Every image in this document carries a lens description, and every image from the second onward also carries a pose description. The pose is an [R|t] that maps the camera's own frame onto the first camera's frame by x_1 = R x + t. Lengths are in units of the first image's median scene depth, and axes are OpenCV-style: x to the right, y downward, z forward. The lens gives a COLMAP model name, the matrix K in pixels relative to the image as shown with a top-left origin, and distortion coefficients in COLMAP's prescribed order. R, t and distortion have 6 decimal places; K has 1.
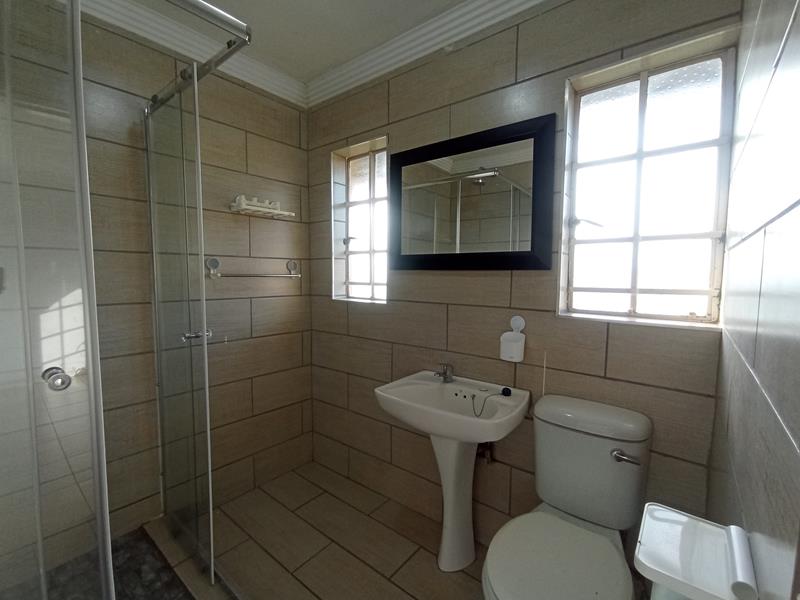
lens RADIAL K [[366.1, 0, 400.0], [0, 366.1, 300.0], [0, 0, 1]] dist [-0.004102, 0.000565]
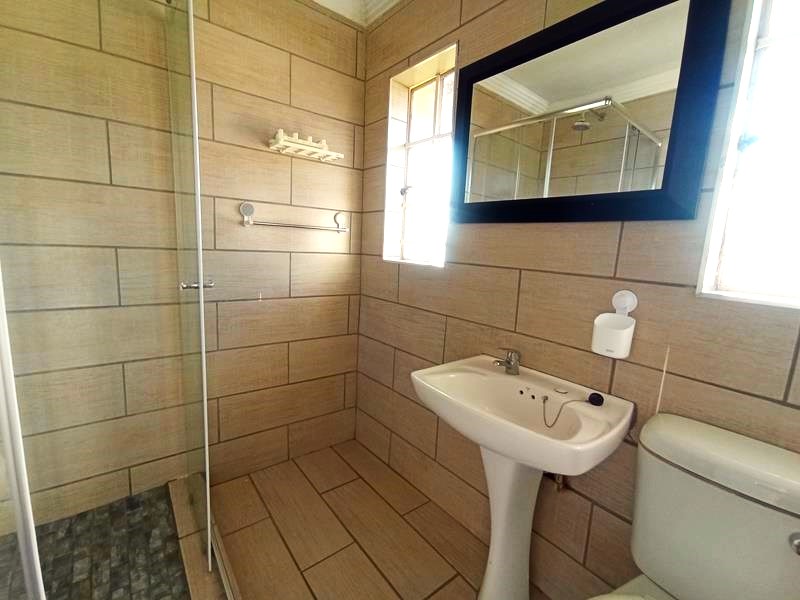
lens RADIAL K [[366.1, 0, 400.0], [0, 366.1, 300.0], [0, 0, 1]] dist [-0.004102, 0.000565]
pose [[0.974316, 0.074849, -0.212382, 0.049749], [-0.059654, 0.995238, 0.077083, 0.026957], [0.217140, -0.062433, 0.974142, 0.206899]]
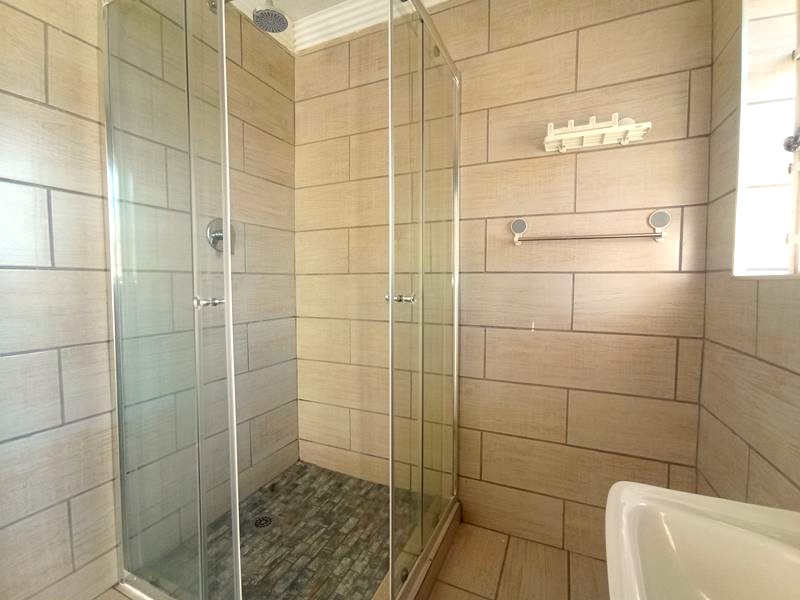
lens RADIAL K [[358.3, 0, 400.0], [0, 358.3, 300.0], [0, 0, 1]] dist [-0.001172, 0.000146]
pose [[0.253098, 0.045362, -0.966376, 0.179044], [-0.071667, 0.997035, 0.028032, 0.054643], [0.964782, 0.062162, 0.255599, 0.562630]]
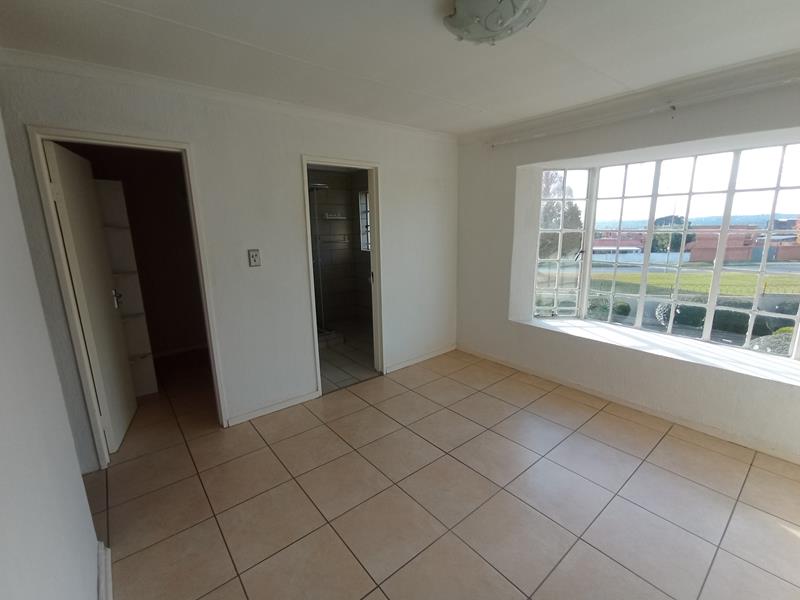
lens RADIAL K [[366.1, 0, 400.0], [0, 366.1, 300.0], [0, 0, 1]] dist [-0.004102, 0.000565]
pose [[0.979078, 0.019002, -0.202596, 0.715145], [0.006741, 0.992055, 0.125625, 0.026515], [0.203374, -0.124362, 0.971171, -1.727500]]
